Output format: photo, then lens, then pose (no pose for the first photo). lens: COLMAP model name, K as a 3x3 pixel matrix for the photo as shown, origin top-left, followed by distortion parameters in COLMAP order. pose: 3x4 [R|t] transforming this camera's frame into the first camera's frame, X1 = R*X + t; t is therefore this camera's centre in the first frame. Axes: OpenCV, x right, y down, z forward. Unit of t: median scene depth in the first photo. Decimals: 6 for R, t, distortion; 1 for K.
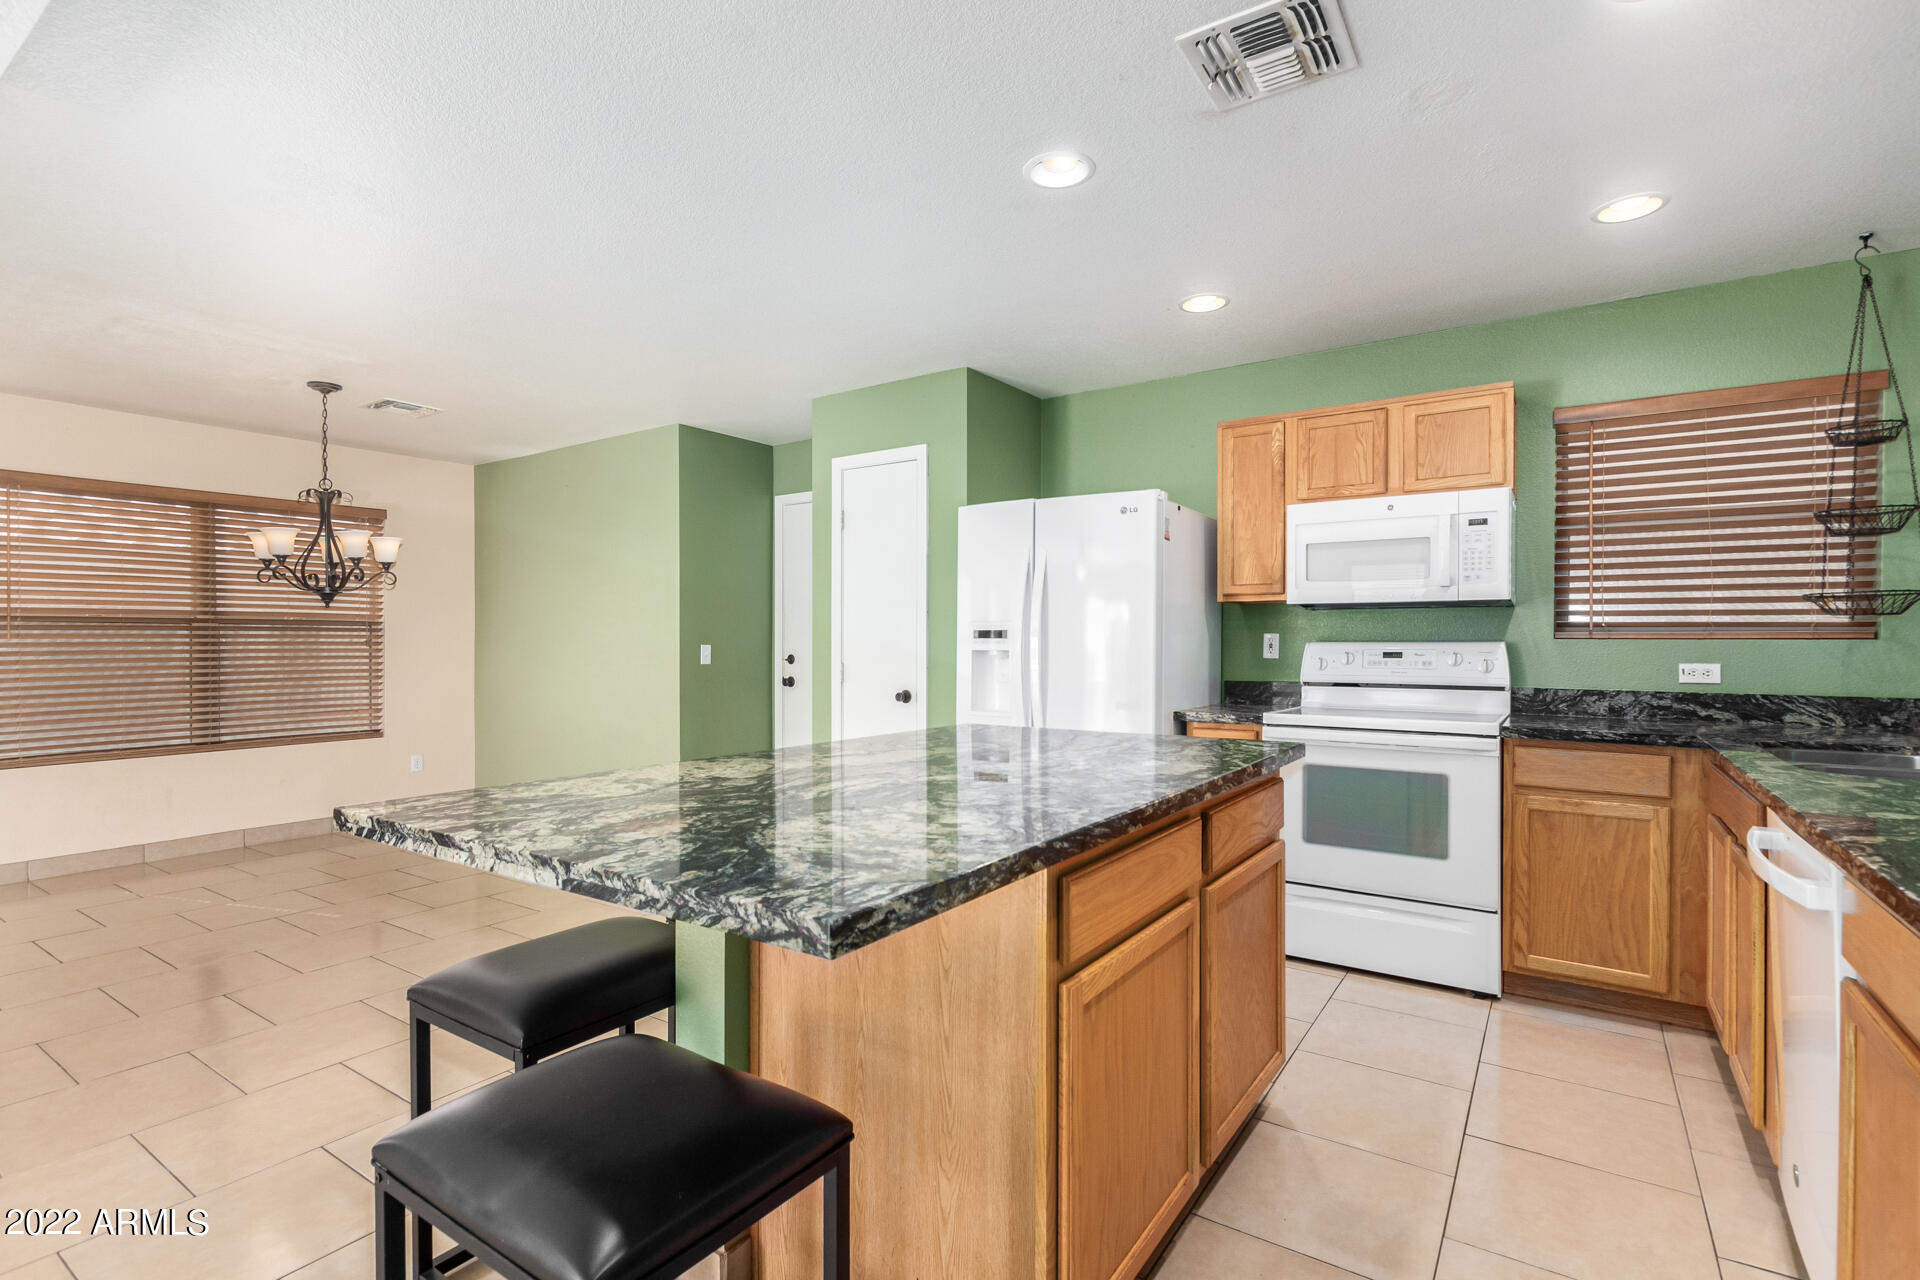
lens RADIAL K [[900.6, 0, 971.9], [0, 900.6, 639.9], [0, 0, 1]] dist [0.006222, -0.001204]
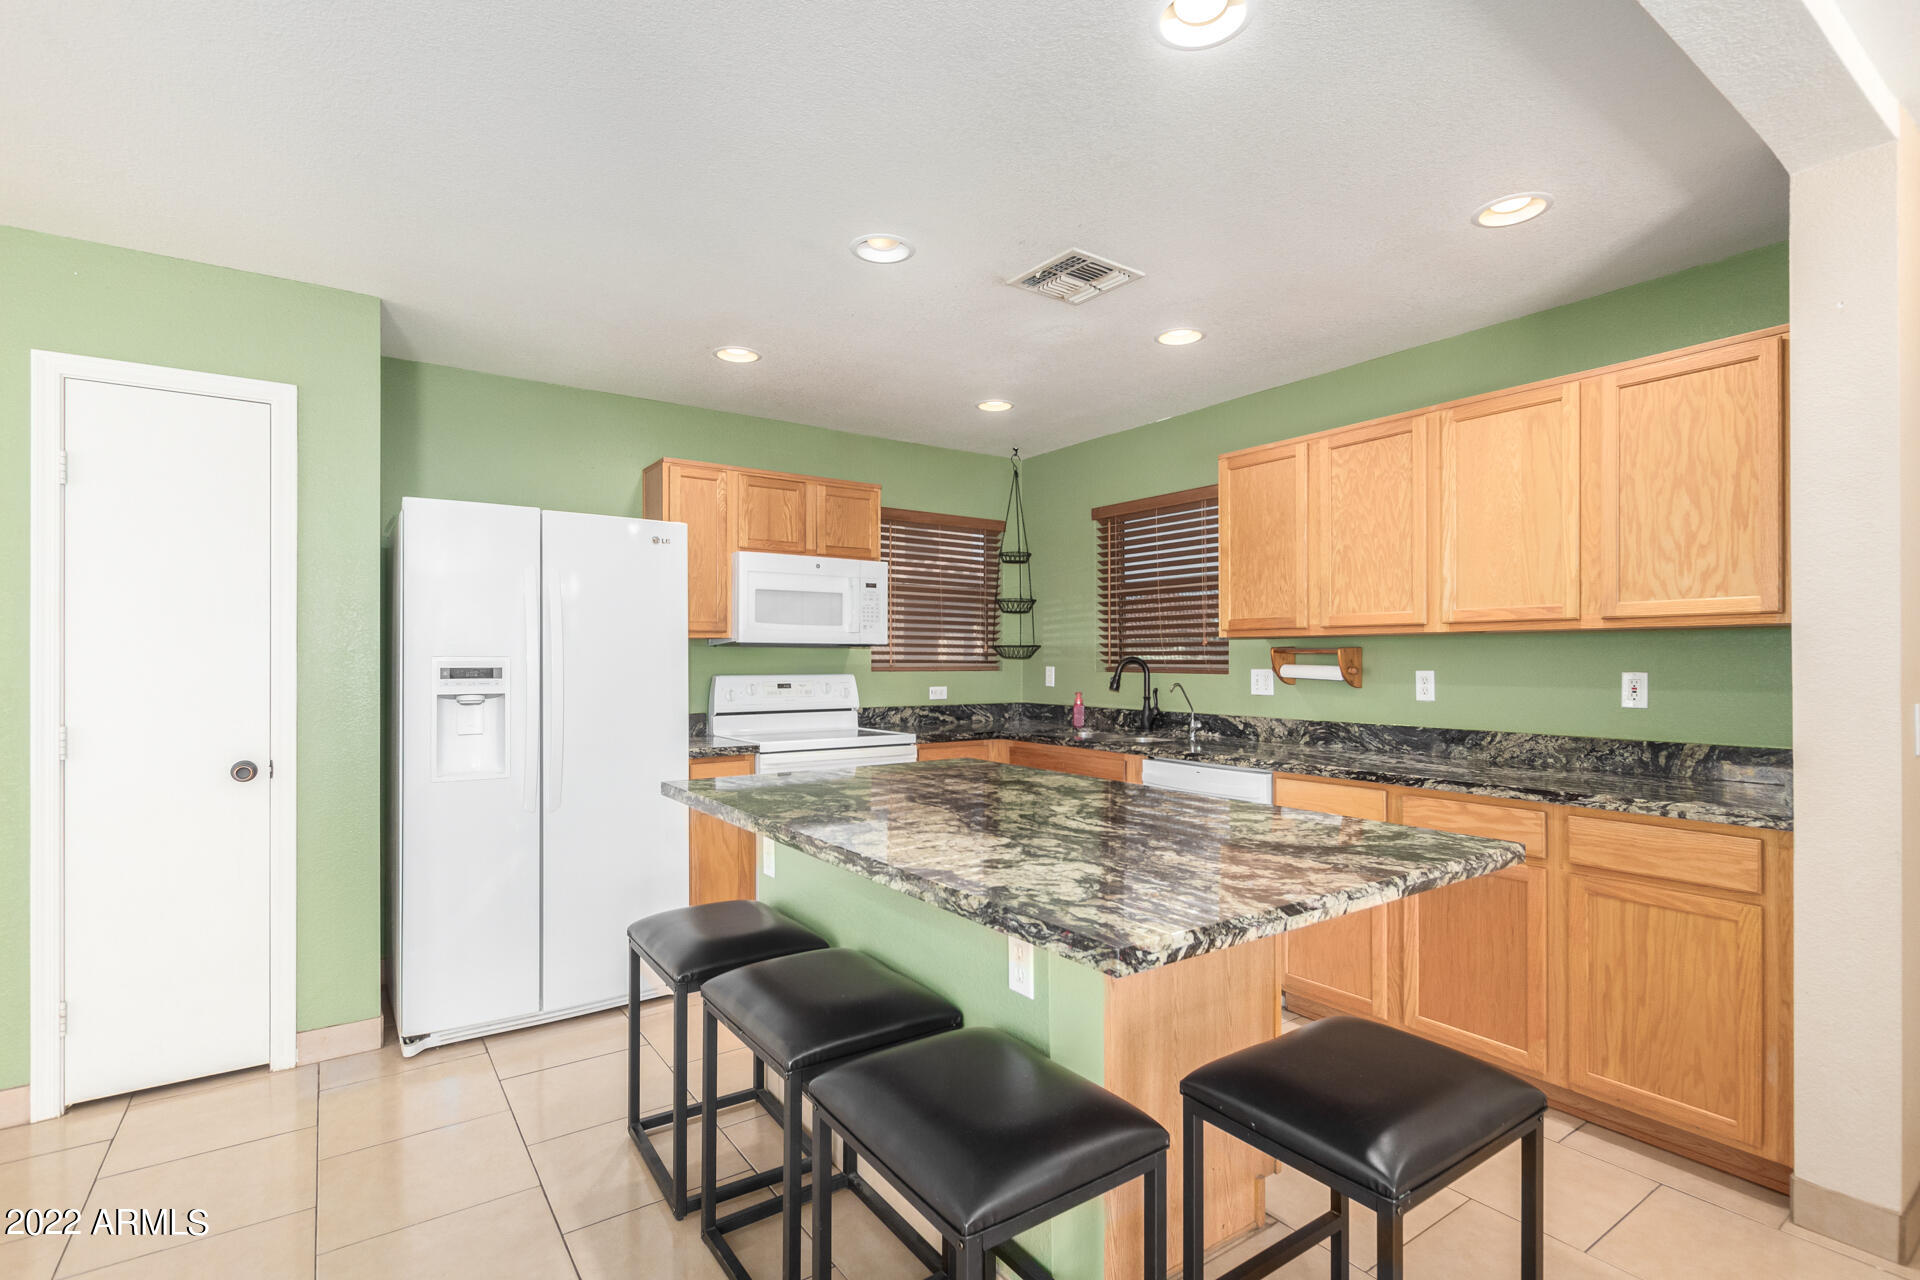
lens RADIAL K [[900.6, 0, 977.1], [0, 900.6, 656.2], [0, 0, 1]] dist [0.006222, -0.001204]
pose [[0.355230, 0.004167, 0.934770, -0.642305], [-0.000314, 0.999991, -0.004338, -0.020233], [-0.934779, 0.001247, 0.355228, 0.382763]]
